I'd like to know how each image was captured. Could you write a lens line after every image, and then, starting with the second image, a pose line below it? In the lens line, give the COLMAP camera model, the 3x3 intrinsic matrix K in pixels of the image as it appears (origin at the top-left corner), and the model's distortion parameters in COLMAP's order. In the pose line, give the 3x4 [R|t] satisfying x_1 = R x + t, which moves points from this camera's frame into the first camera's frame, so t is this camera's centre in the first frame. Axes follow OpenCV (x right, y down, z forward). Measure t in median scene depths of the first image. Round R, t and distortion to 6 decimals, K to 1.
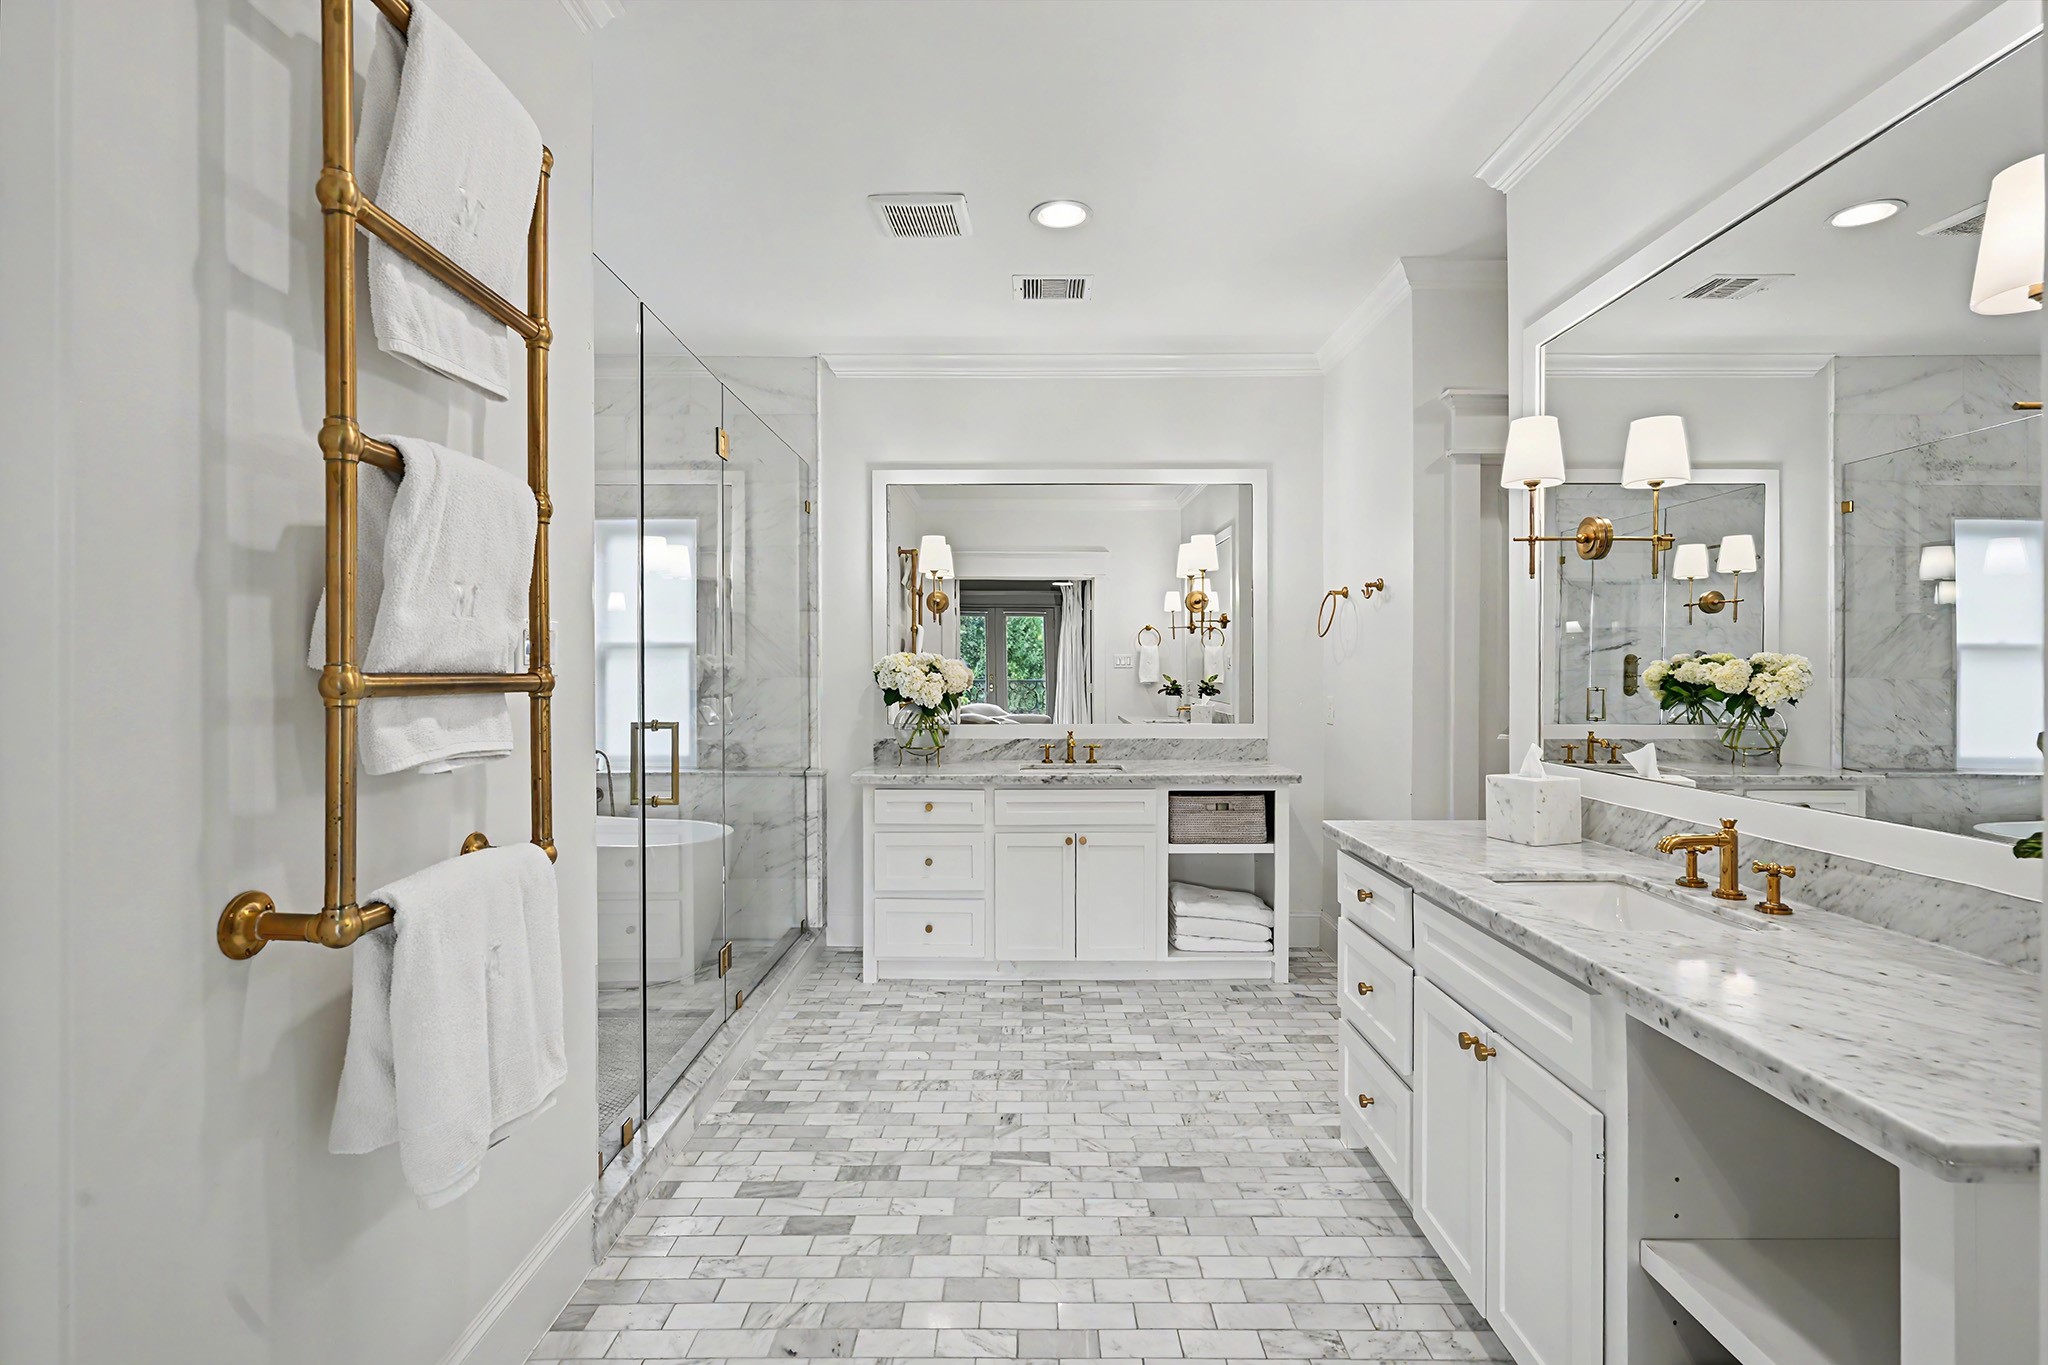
lens RADIAL K [[974.8, 0, 1024.0], [0, 974.8, 682.5], [0, 0, 1]] dist [-0.001629, 0.001100]
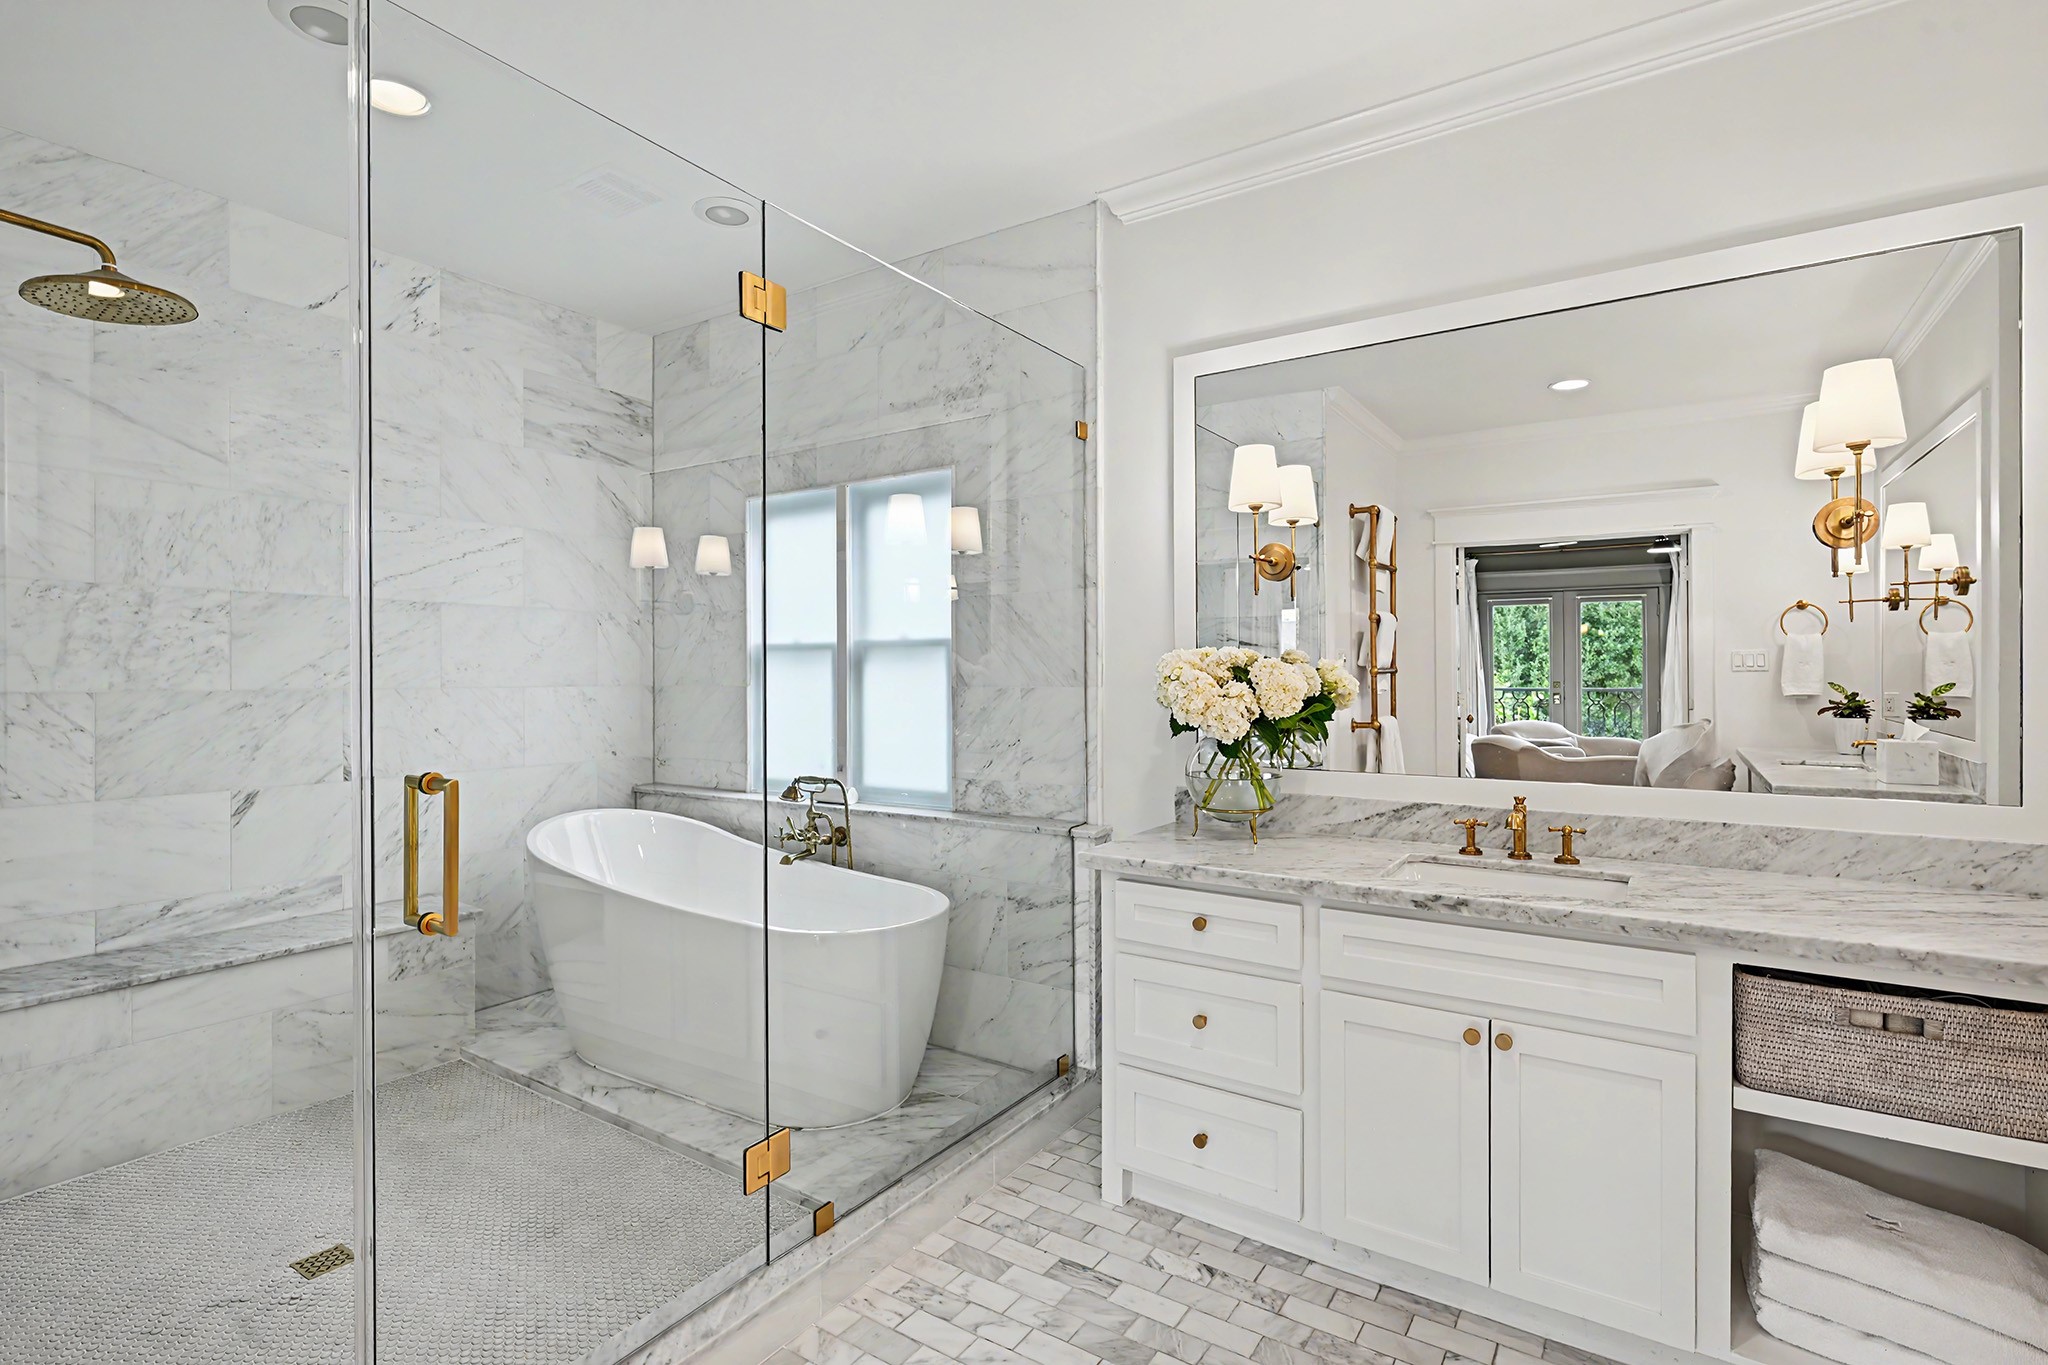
lens RADIAL K [[974.8, 0, 1024.0], [0, 974.8, 682.5], [0, 0, 1]] dist [-0.001629, 0.001100]
pose [[0.832863, 0.004435, -0.553462, 0.113220], [-0.006228, 0.999980, -0.001359, -0.007600], [0.553445, 0.004579, 0.832873, 0.428459]]
